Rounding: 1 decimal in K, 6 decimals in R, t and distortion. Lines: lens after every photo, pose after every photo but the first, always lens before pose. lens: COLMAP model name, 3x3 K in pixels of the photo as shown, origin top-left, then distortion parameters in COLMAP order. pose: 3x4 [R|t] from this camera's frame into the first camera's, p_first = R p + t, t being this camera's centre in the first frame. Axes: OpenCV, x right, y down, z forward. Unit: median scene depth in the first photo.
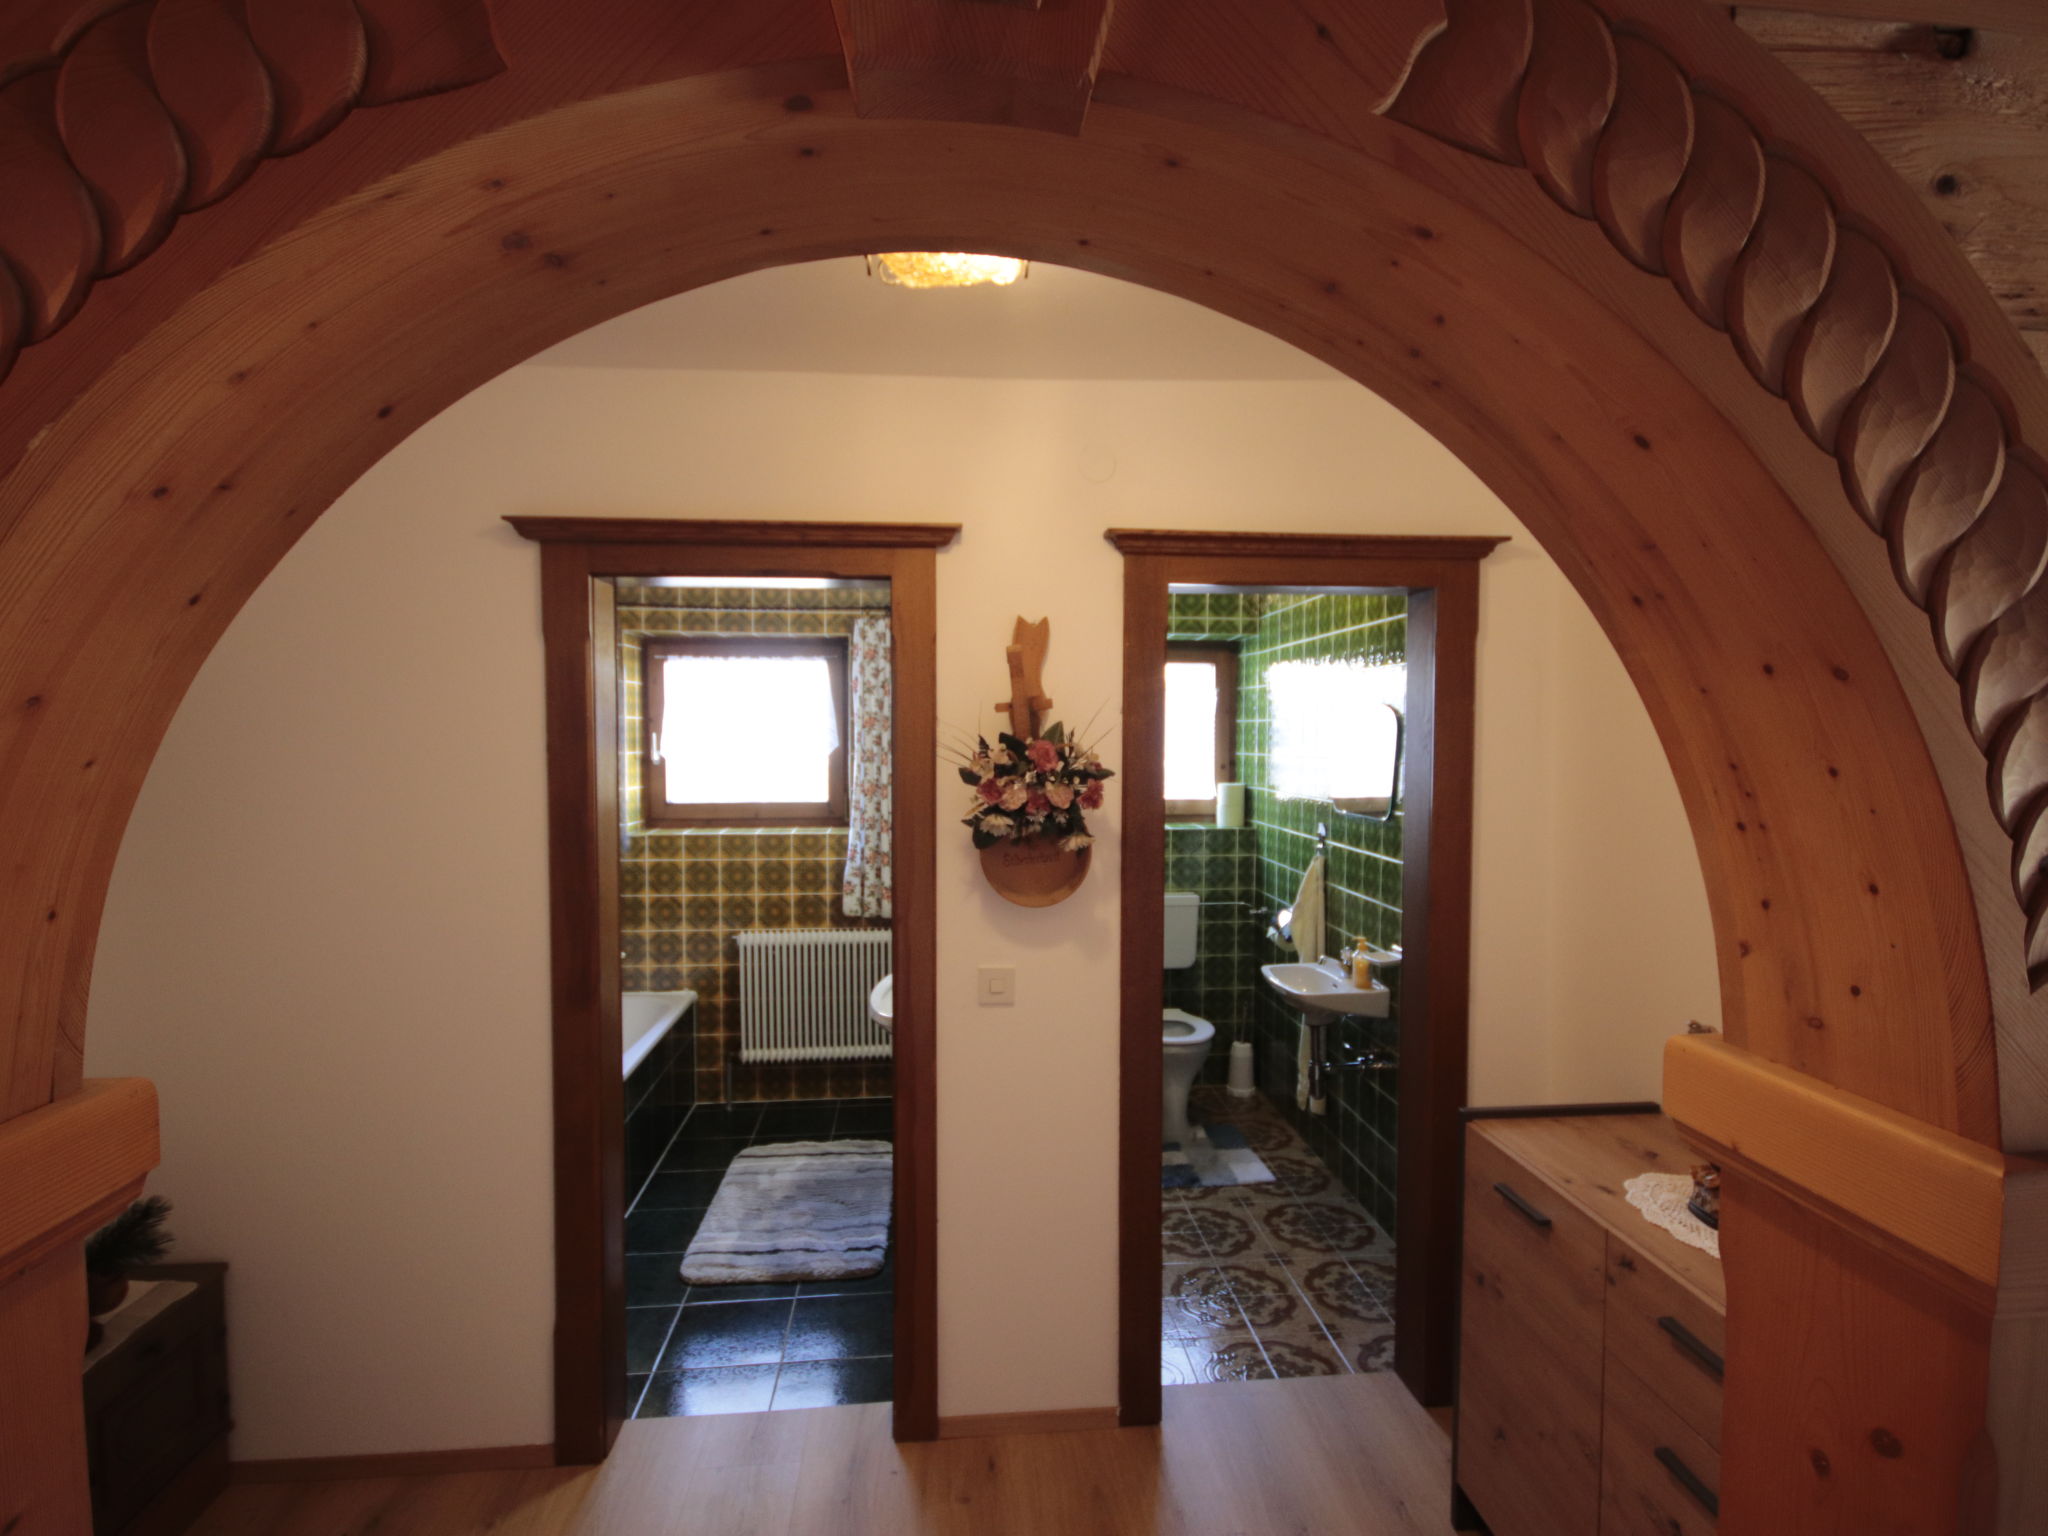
lens RADIAL K [[1065.3, 0, 1023.2], [0, 1065.3, 776.8], [0, 0, 1]] dist [-0.002774, -0.000121]
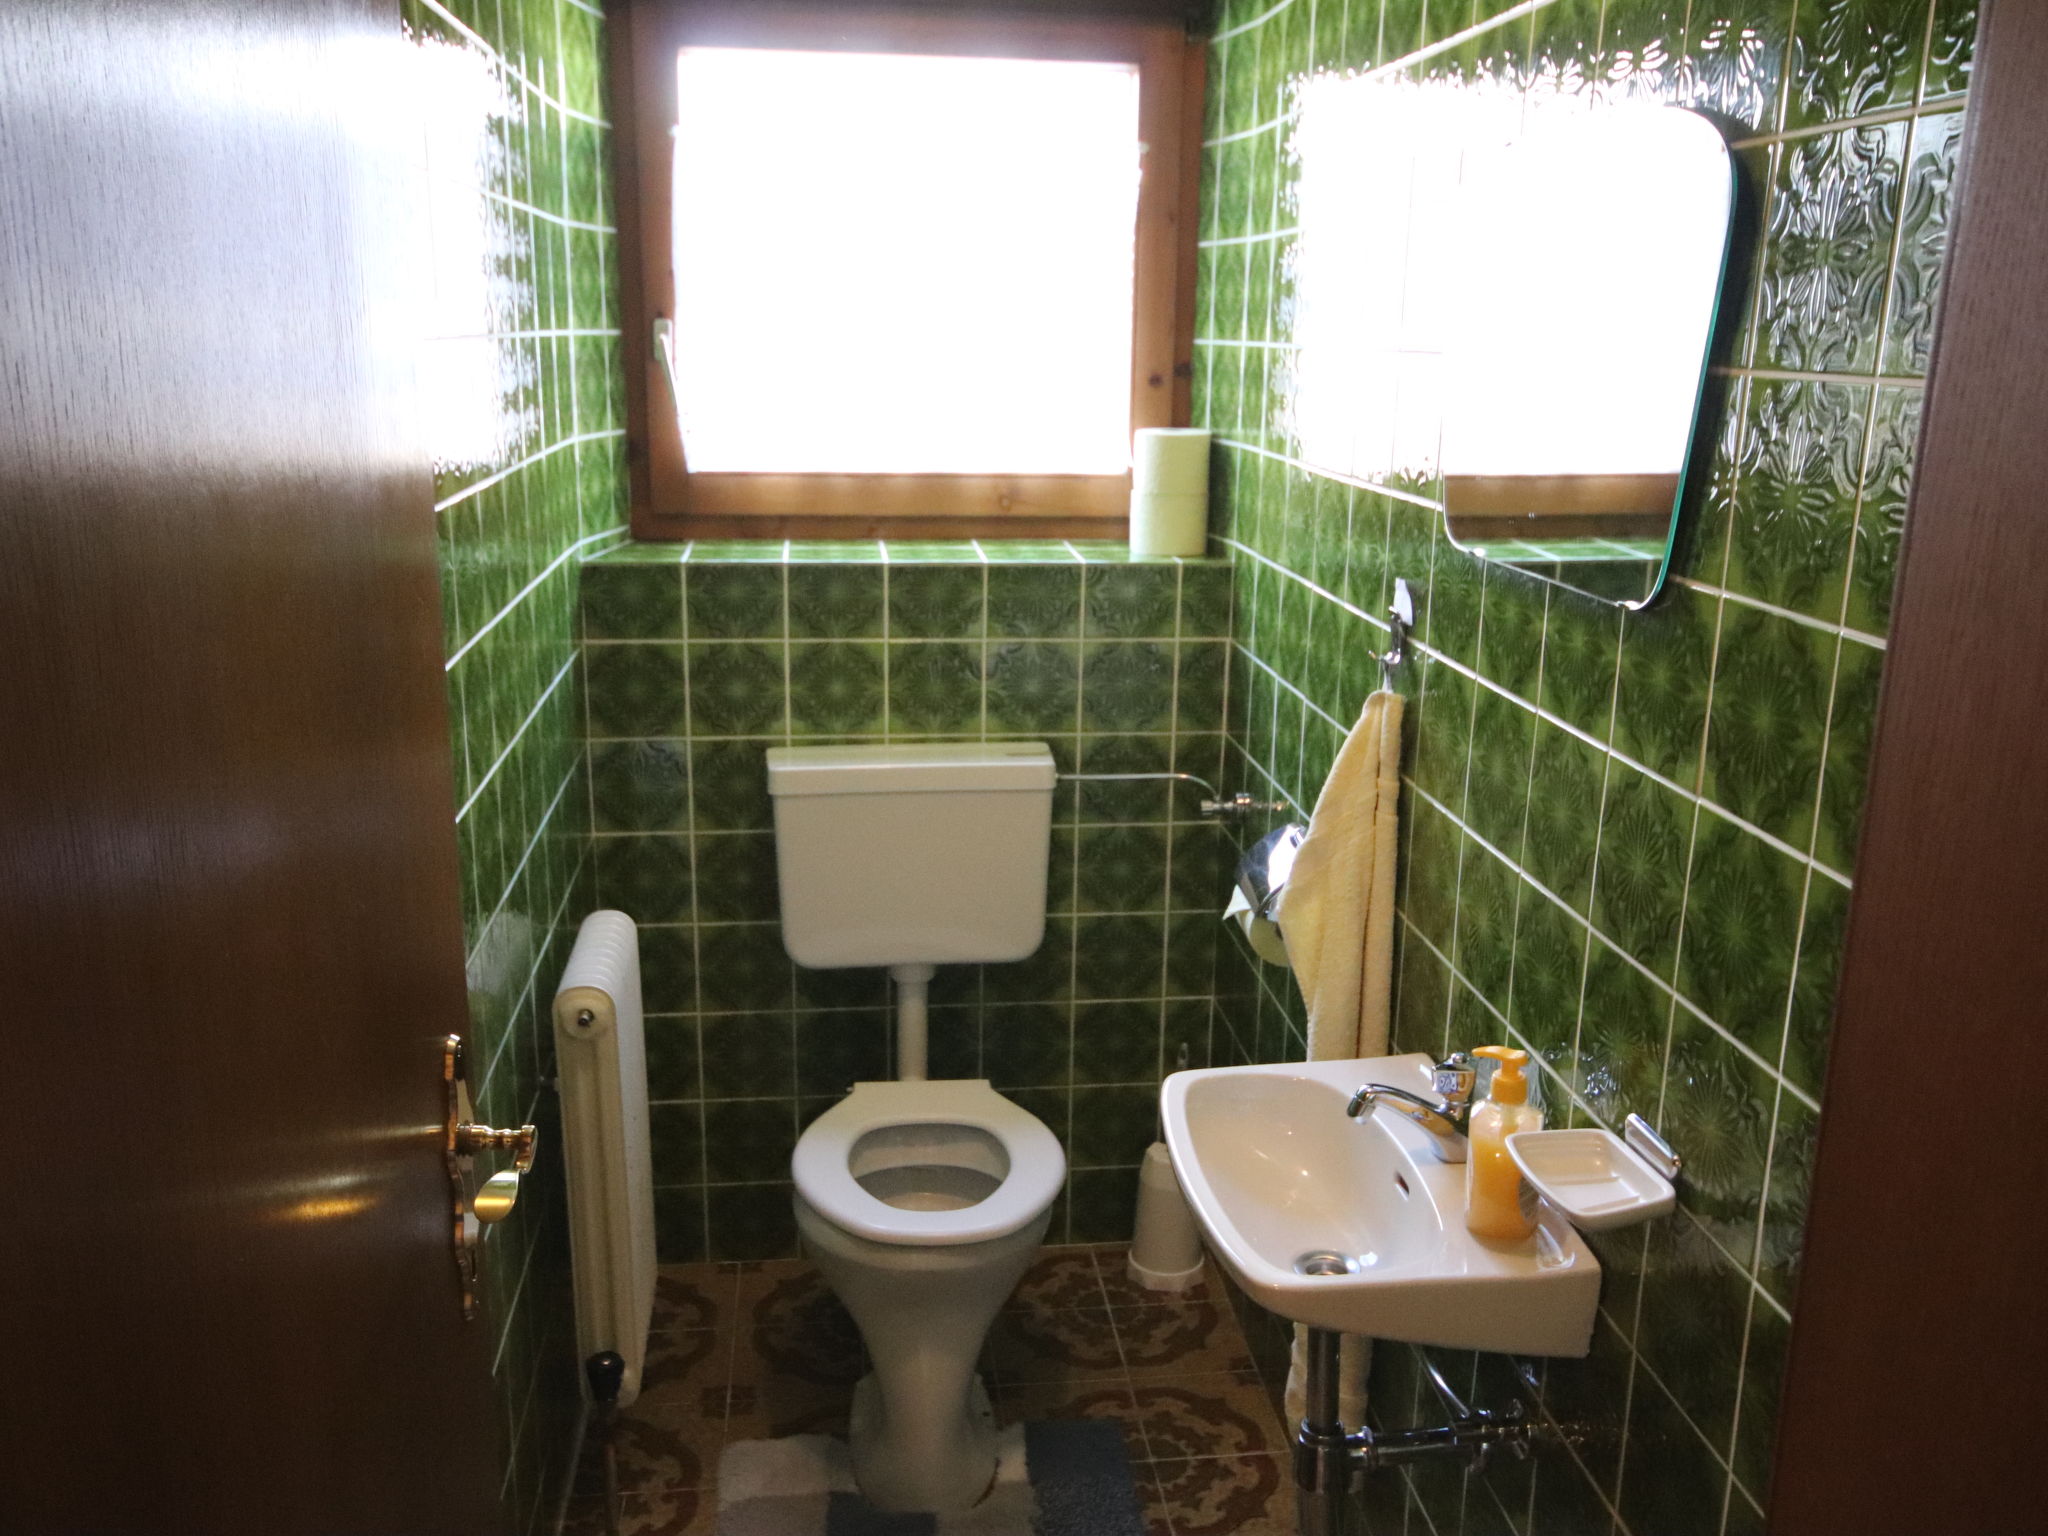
lens RADIAL K [[1738.8, 0, 1026.3], [0, 1738.8, 767.6], [0, 0, 1]] dist [0.002193, 0.000706]
pose [[0.999635, 0.005802, 0.026369, 0.136935], [-0.011188, 0.977864, 0.208943, -0.004073], [-0.024573, -0.209162, 0.977572, 0.437345]]
